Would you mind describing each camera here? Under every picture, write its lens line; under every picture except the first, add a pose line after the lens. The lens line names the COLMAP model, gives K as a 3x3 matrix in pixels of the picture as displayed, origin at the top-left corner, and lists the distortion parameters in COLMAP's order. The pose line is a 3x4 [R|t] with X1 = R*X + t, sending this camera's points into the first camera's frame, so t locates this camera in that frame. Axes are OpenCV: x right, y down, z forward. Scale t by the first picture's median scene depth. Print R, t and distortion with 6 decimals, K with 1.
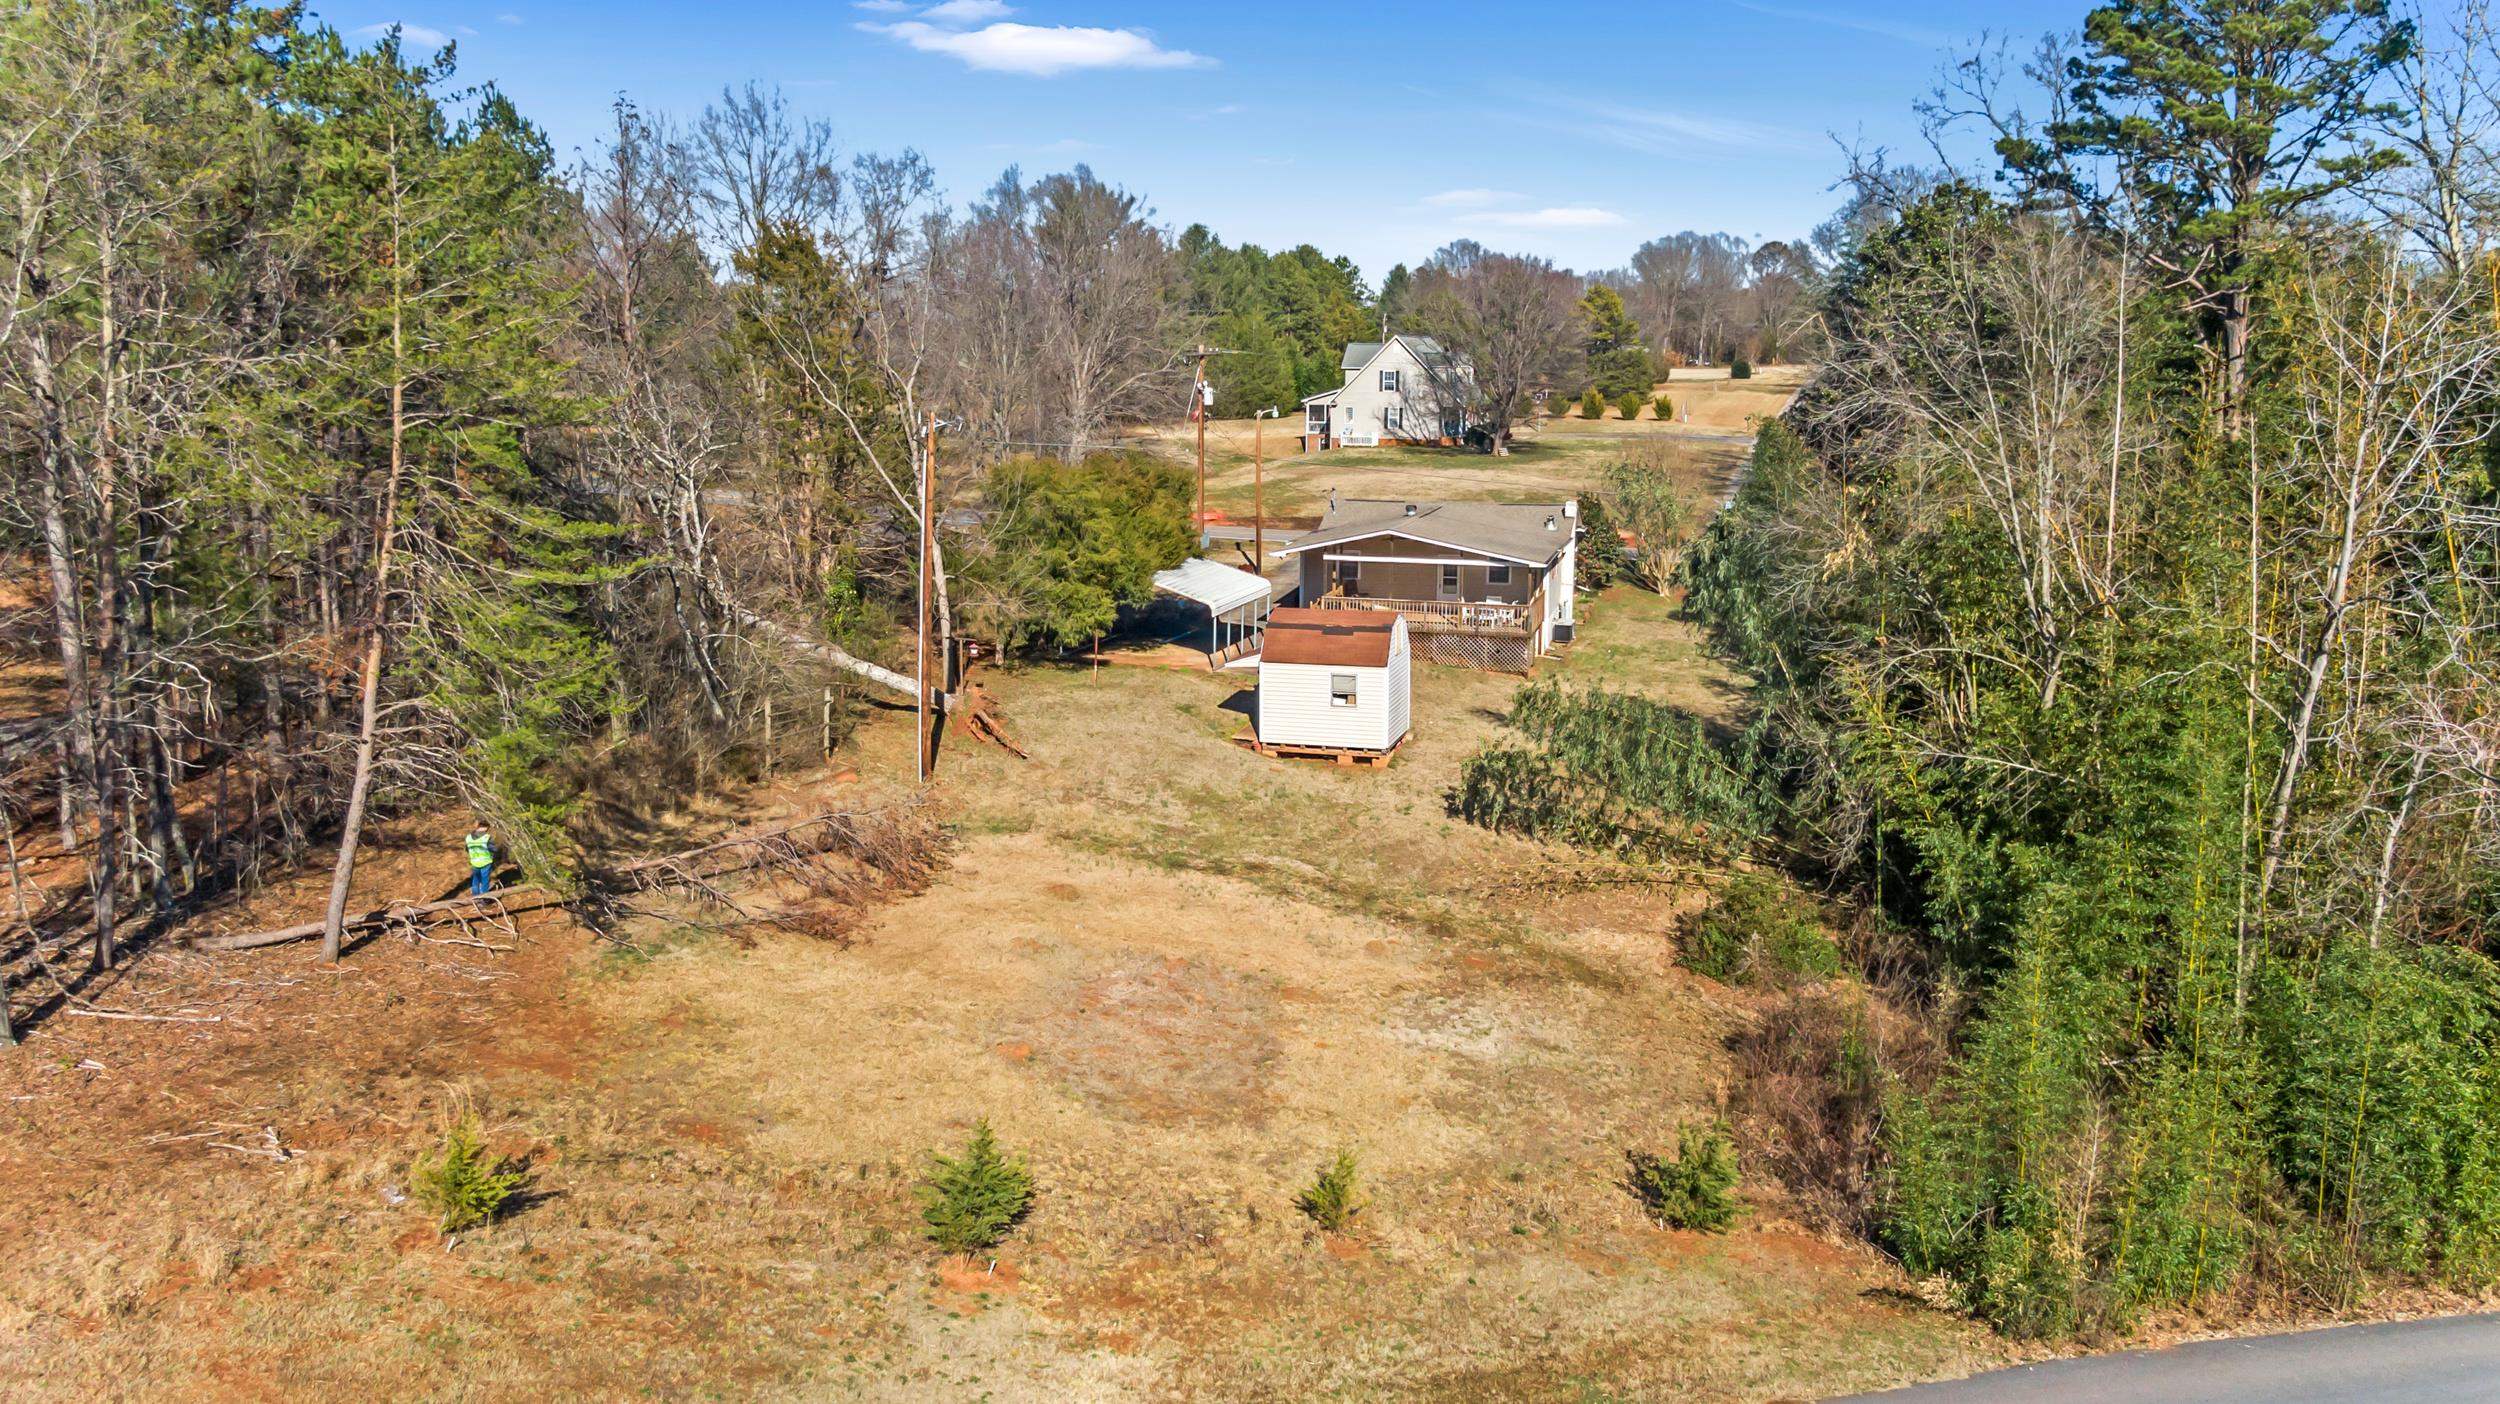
lens RADIAL K [[1902.4, 0, 1243.0], [0, 1902.4, 701.2], [0, 0, 1]] dist [-0.077228, -0.014969]
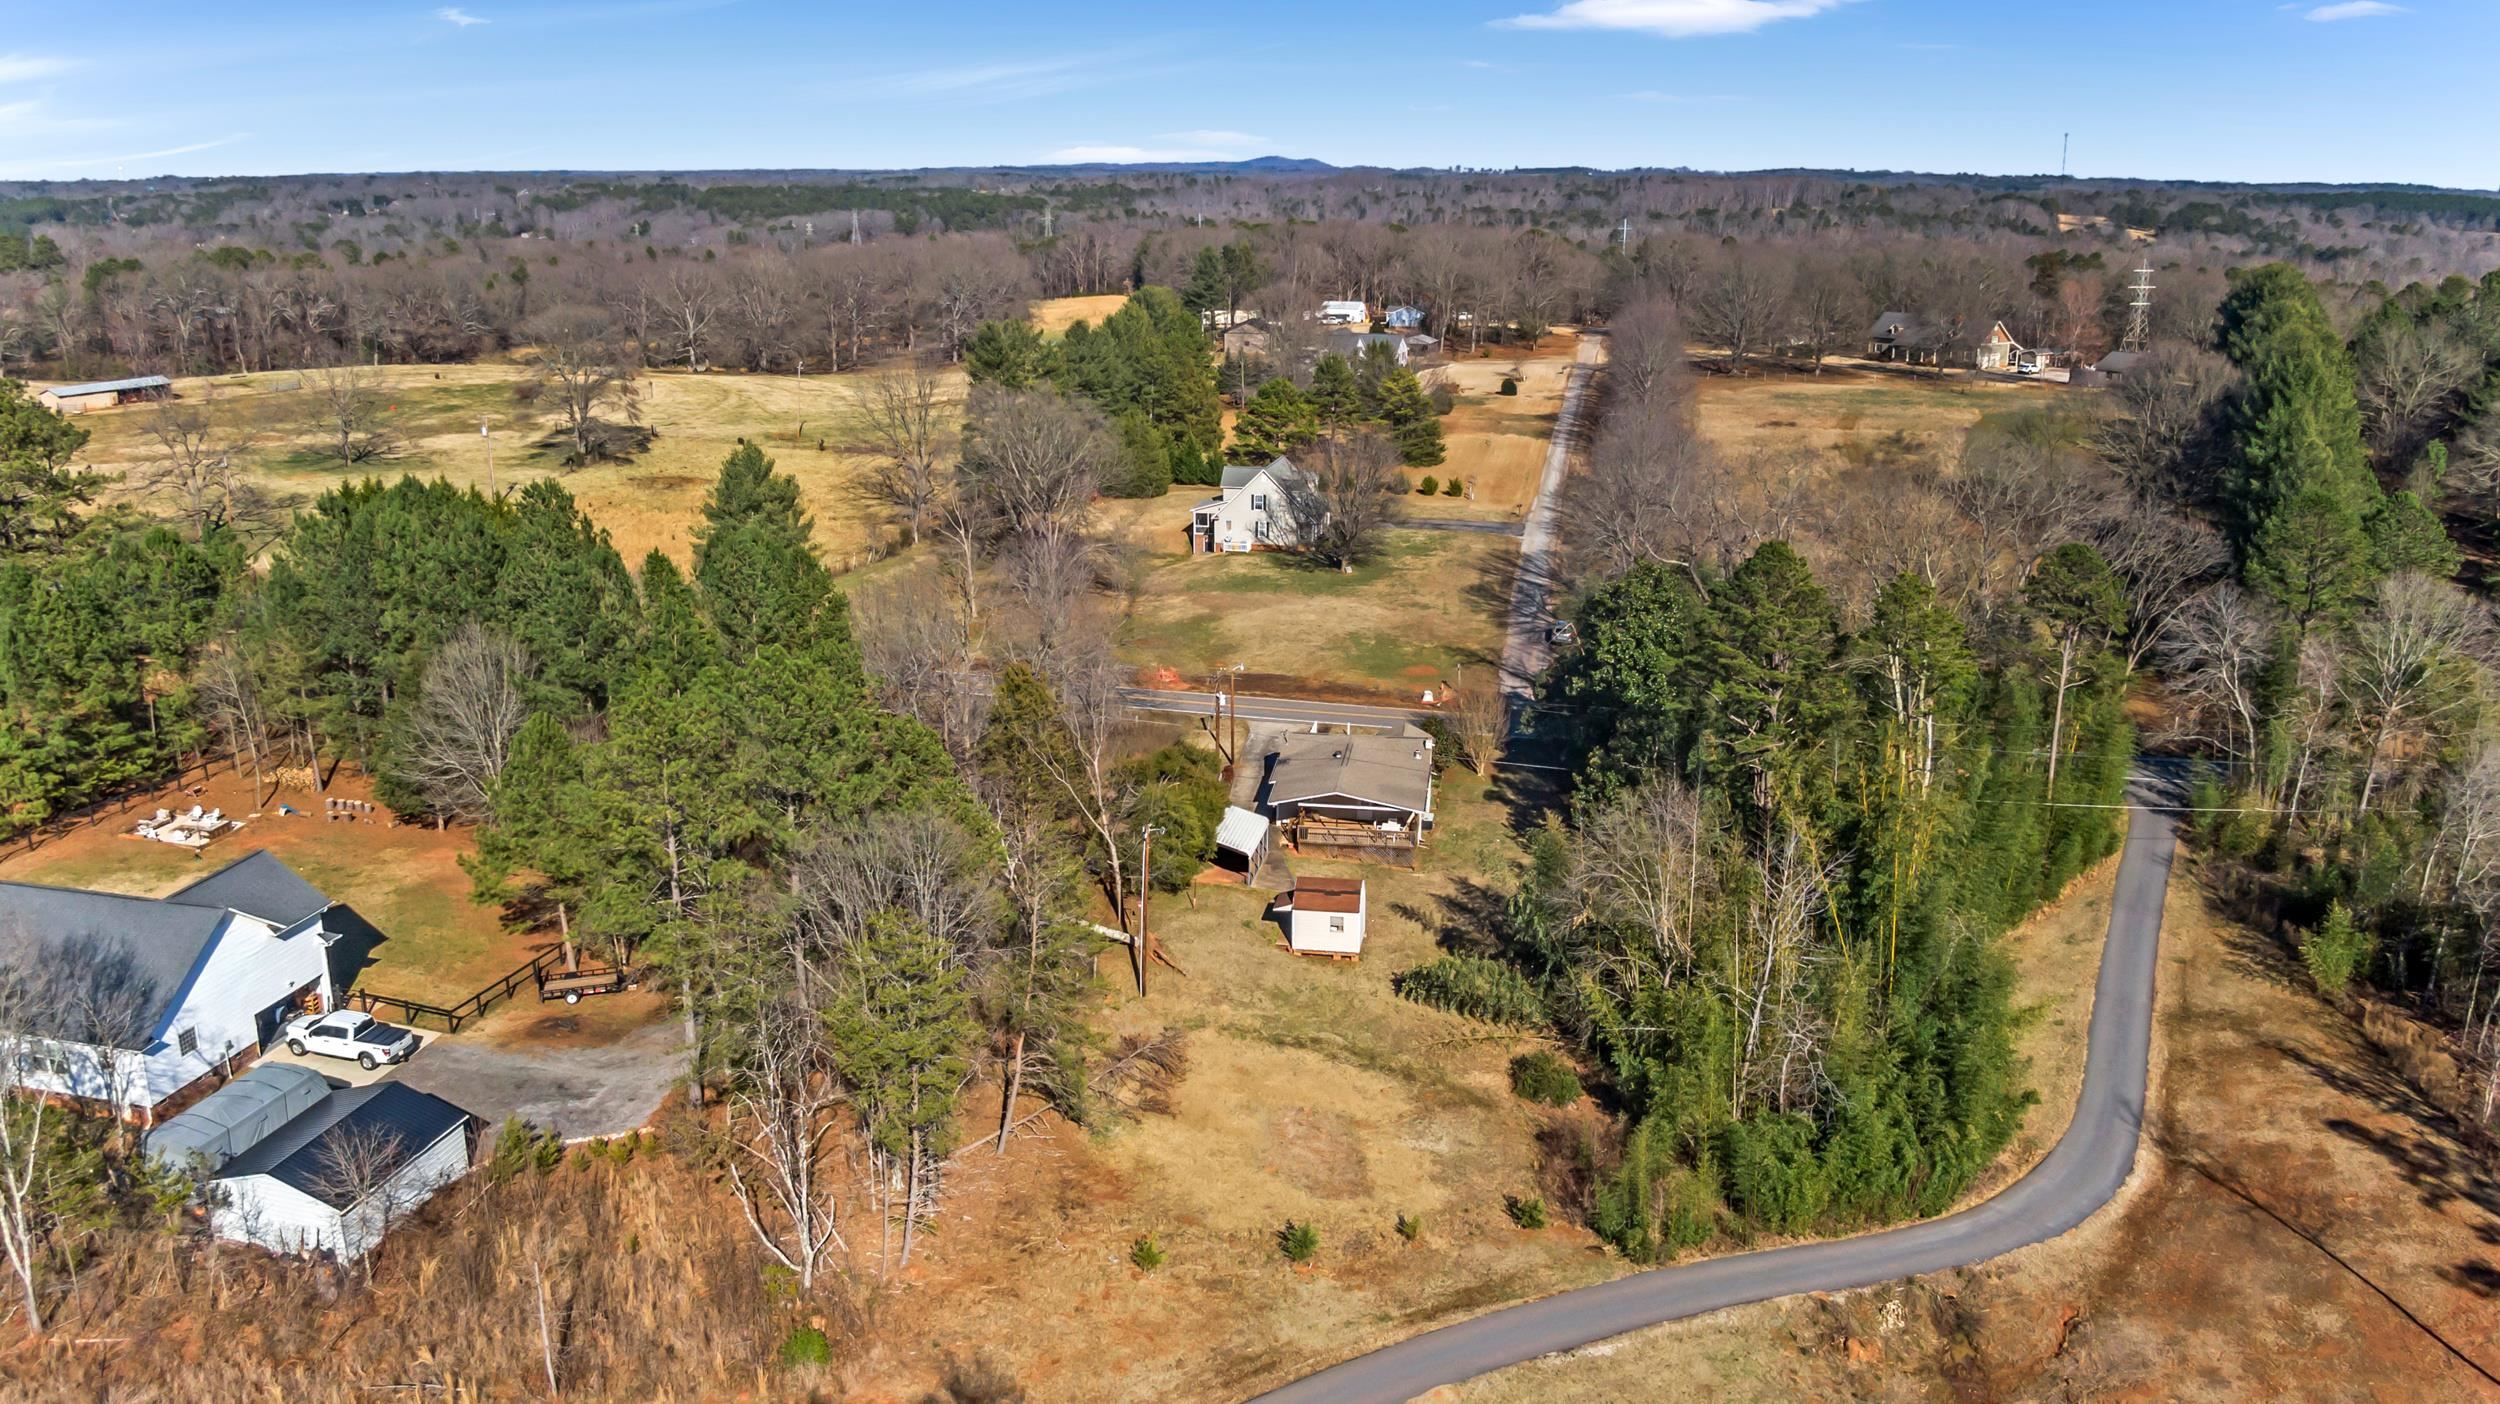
lens RADIAL K [[1902.4, 0, 1253.7], [0, 1902.4, 699.1], [0, 0, 1]] dist [-0.077228, -0.014969]
pose [[0.991212, -0.032387, 0.128254, -0.381910], [0.020096, 0.995179, 0.095993, -0.591135], [-0.130744, -0.092572, 0.987085, -1.252648]]
